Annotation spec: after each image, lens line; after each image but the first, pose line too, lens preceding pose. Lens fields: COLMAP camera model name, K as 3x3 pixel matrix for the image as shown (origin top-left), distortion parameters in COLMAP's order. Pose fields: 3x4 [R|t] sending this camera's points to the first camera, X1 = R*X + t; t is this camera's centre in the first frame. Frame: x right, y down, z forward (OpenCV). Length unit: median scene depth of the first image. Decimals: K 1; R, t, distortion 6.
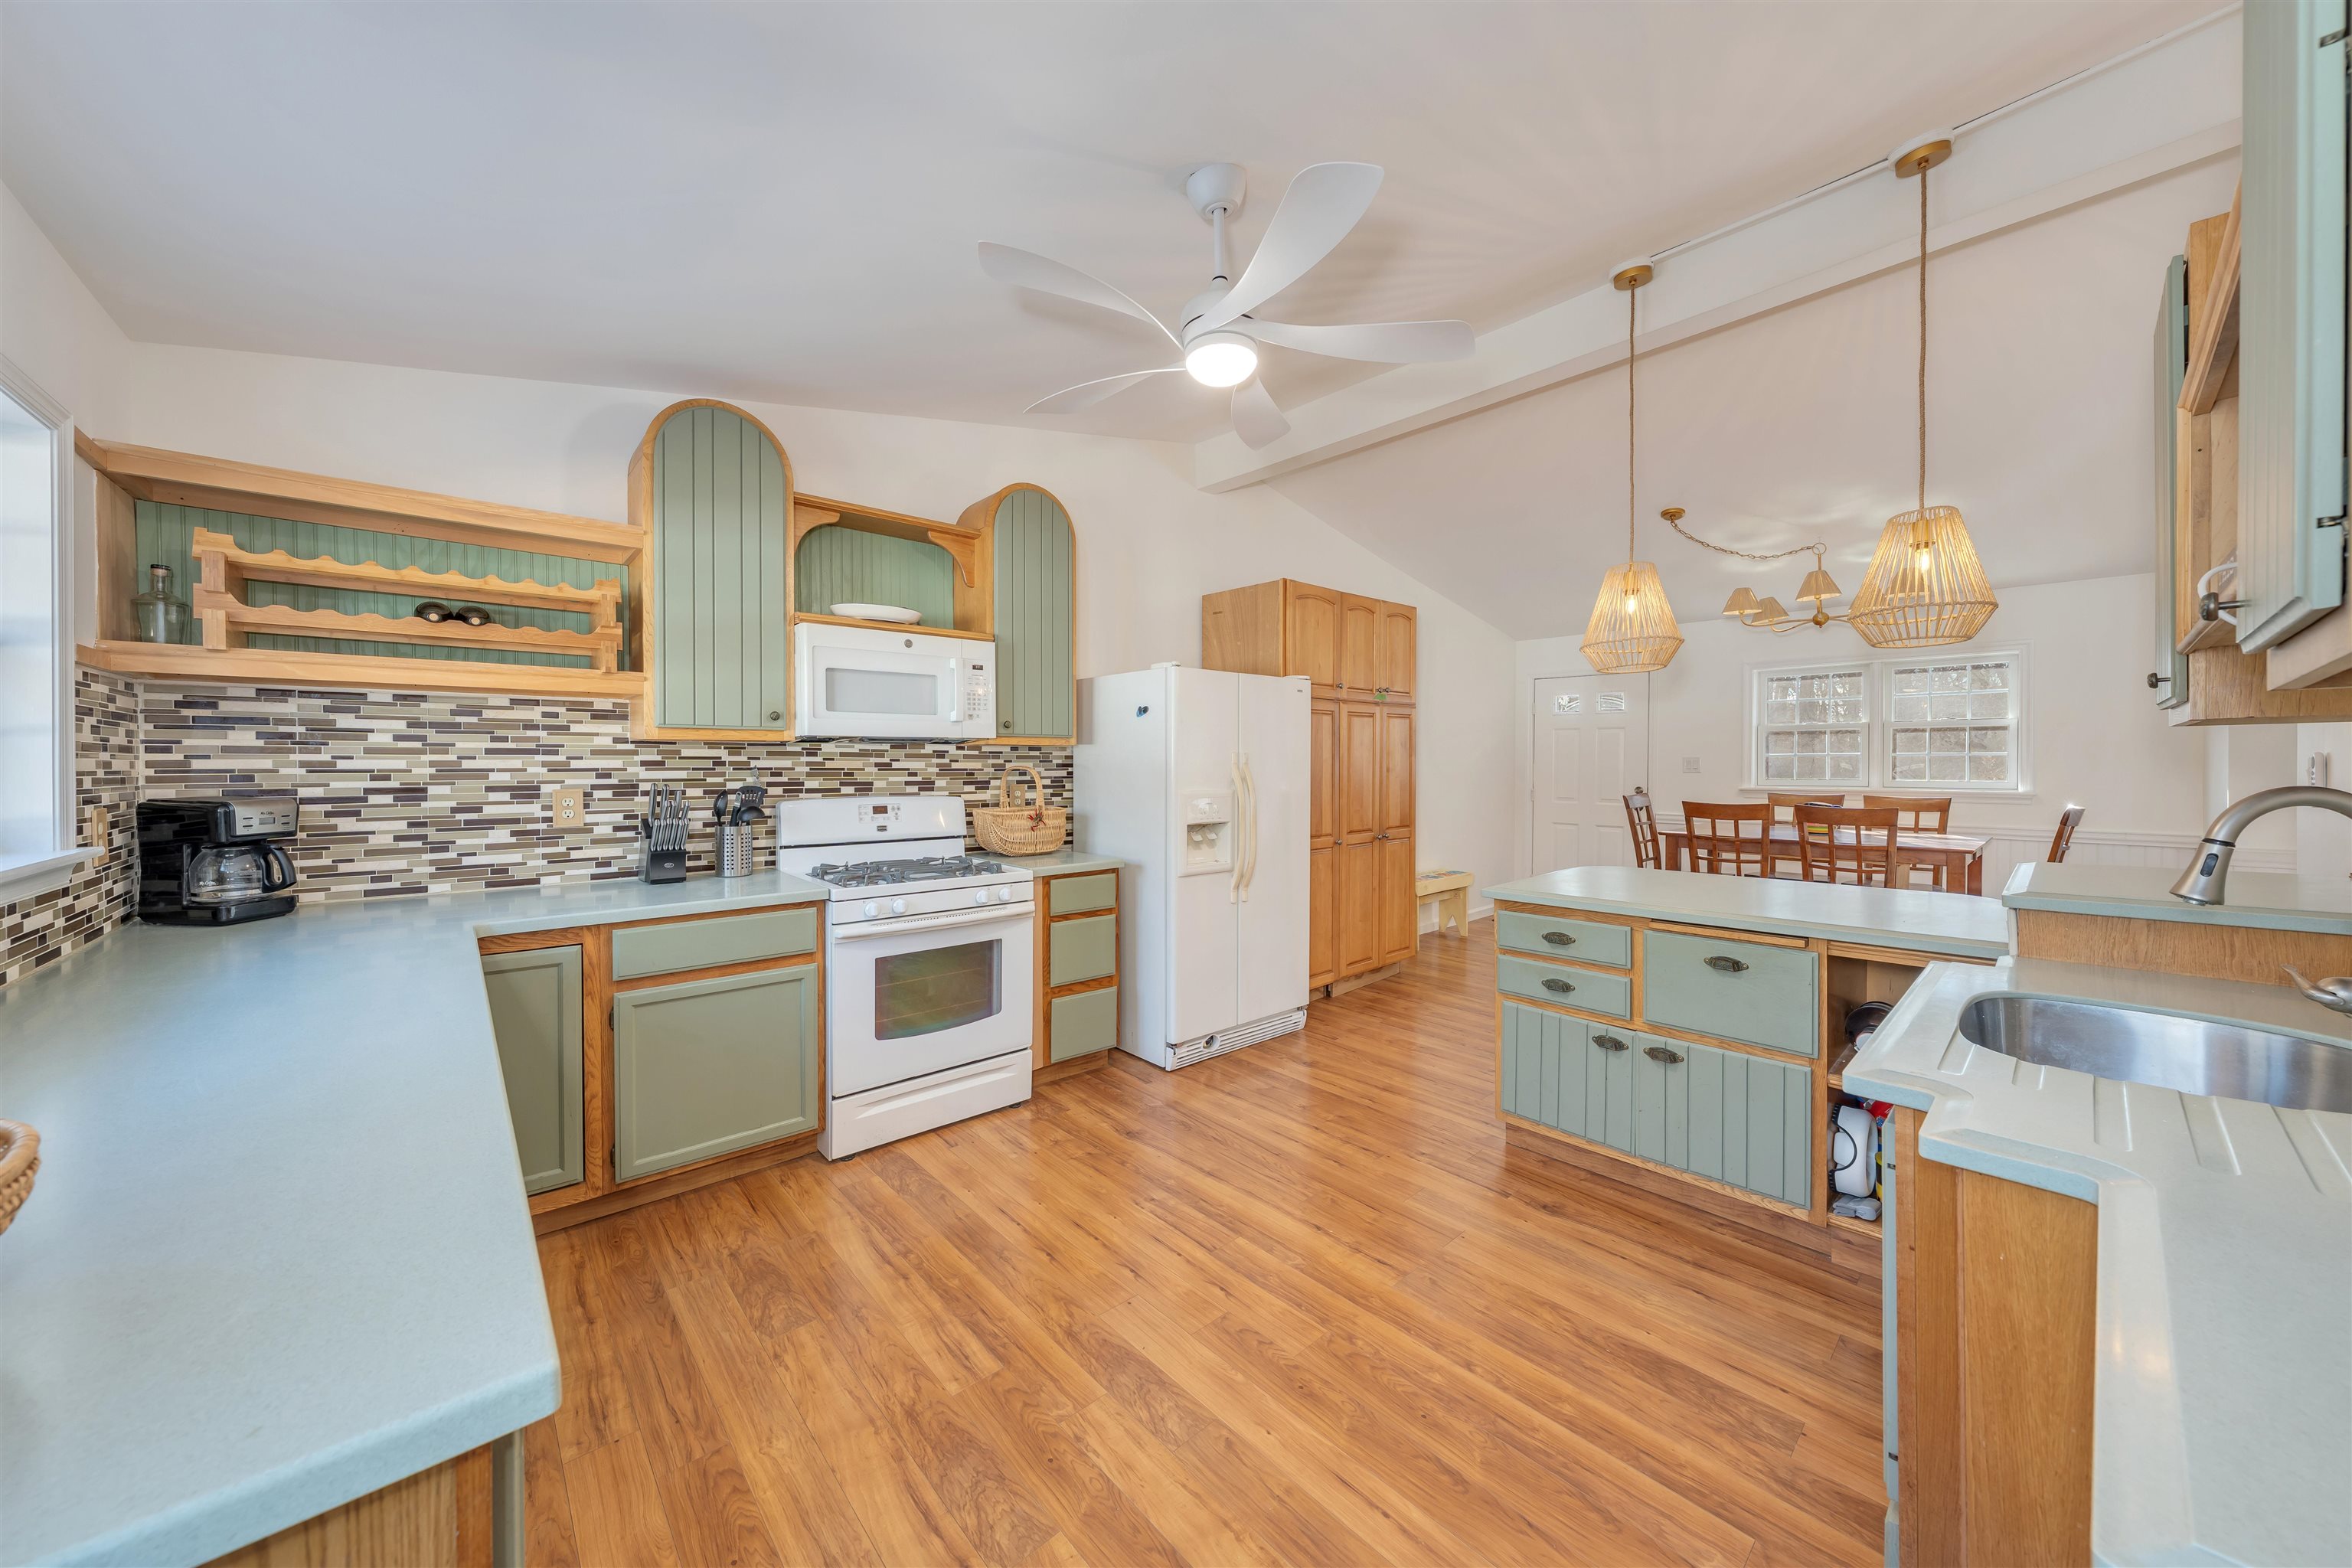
lens RADIAL K [[805.0, 0, 1179.8], [0, 805.0, 768.8], [0, 0, 1]] dist [-0.000840, -0.000058]
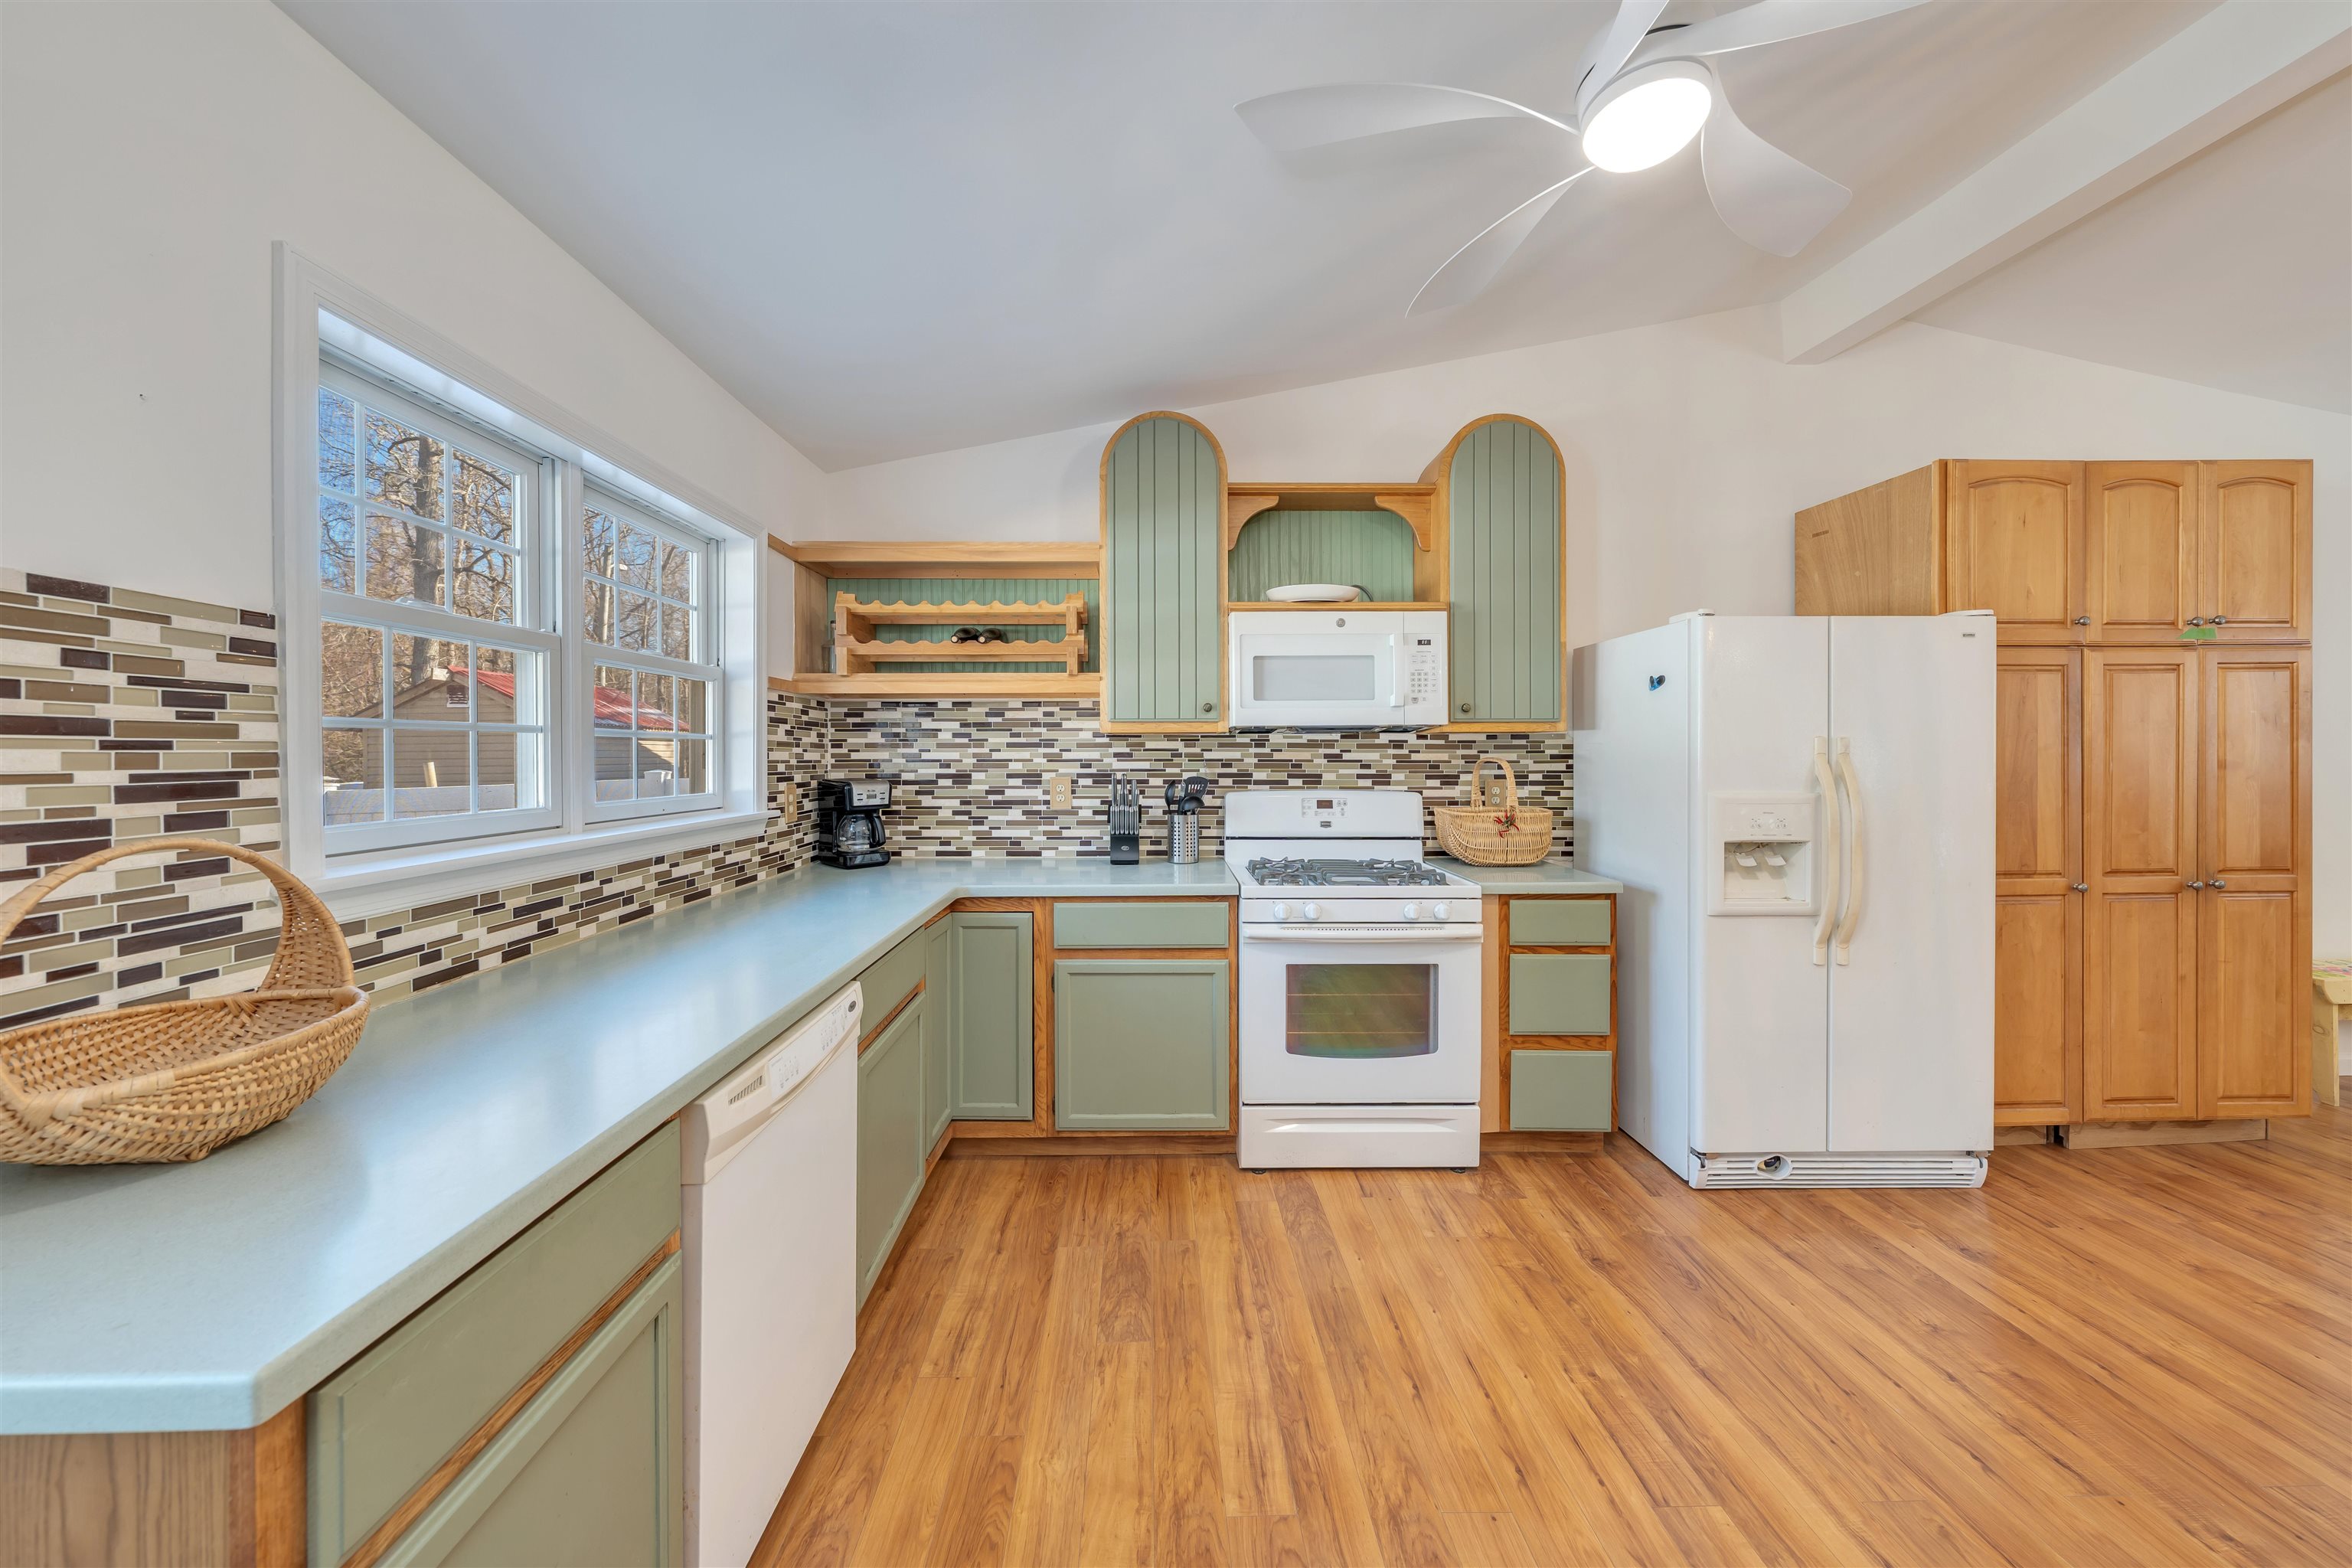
lens RADIAL K [[821.8, 0, 1180.3], [0, 821.8, 754.3], [0, 0, 1]] dist [-0.000339, -0.000227]
pose [[0.761763, -0.002503, -0.647851, 0.143944], [-0.002997, 0.999968, -0.007387, 0.000766], [0.647849, 0.007569, 0.761731, 0.198273]]
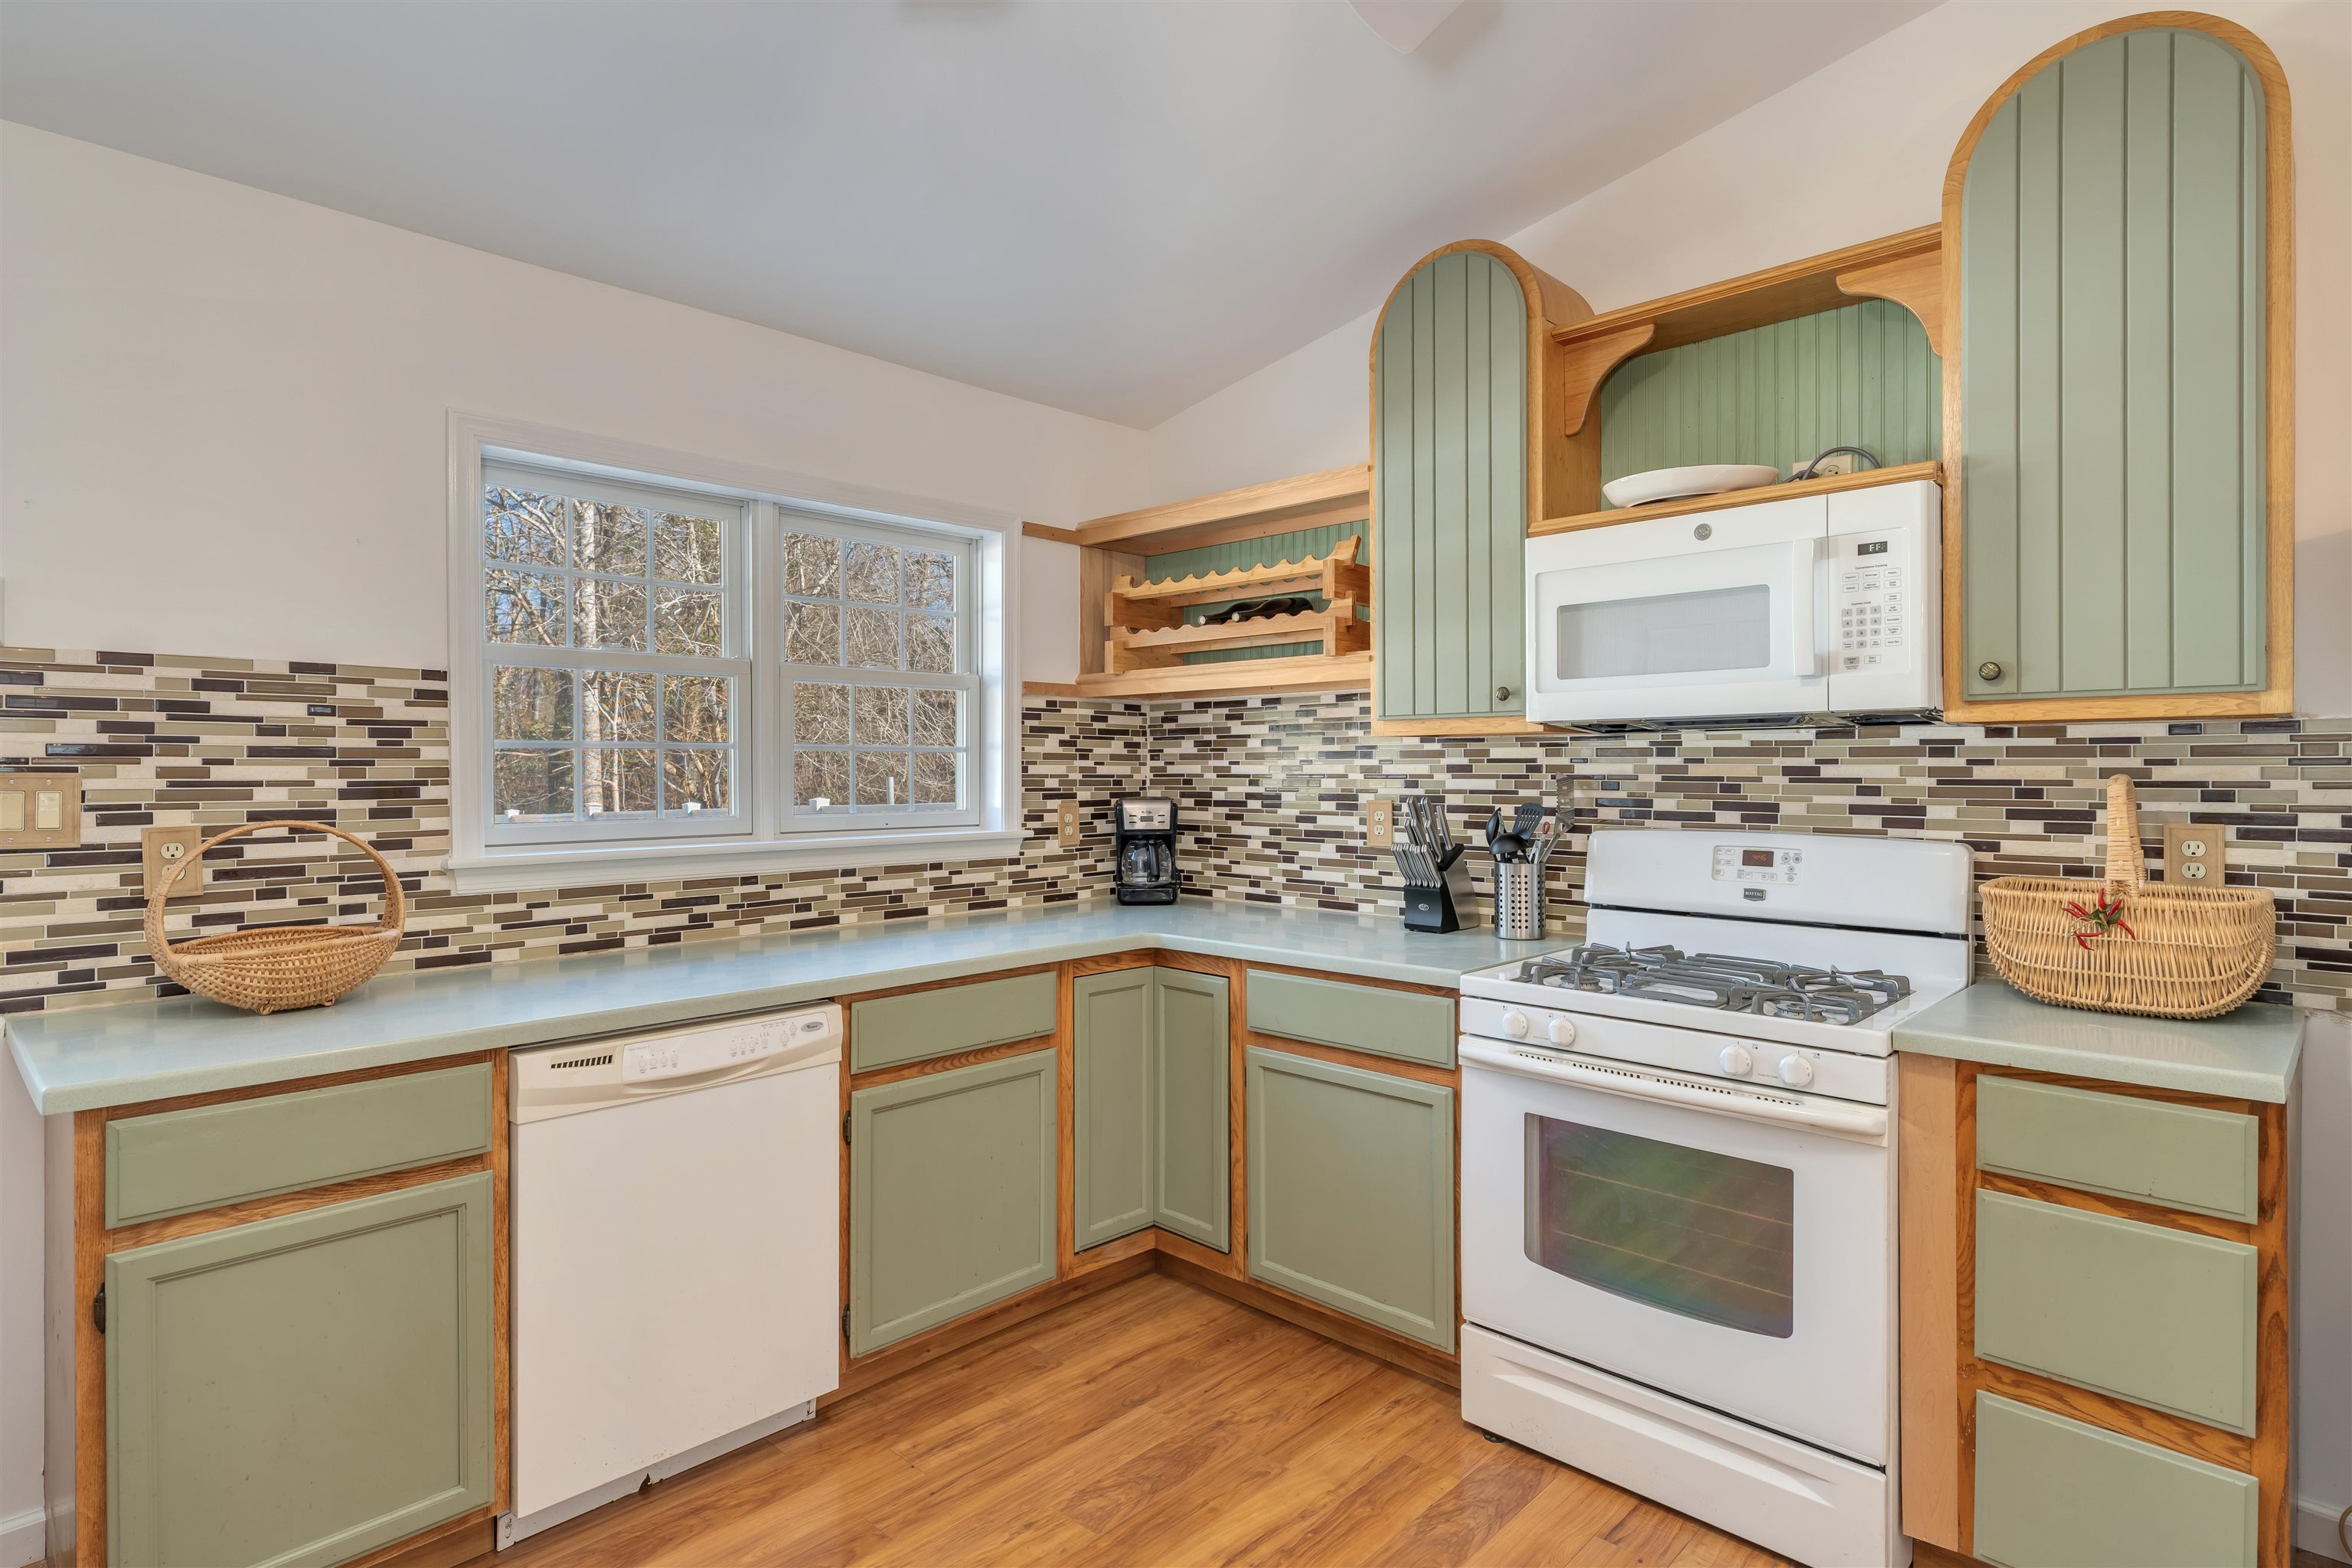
lens RADIAL K [[1244.8, 0, 1208.9], [0, 1244.8, 770.3], [0, 0, 1]] dist [0.005052, 0.001233]
pose [[0.082641, 0.000052, -0.996579, 0.478542], [-0.006493, 0.999979, -0.000486, -0.003096], [0.996558, 0.006510, 0.082640, 0.707999]]
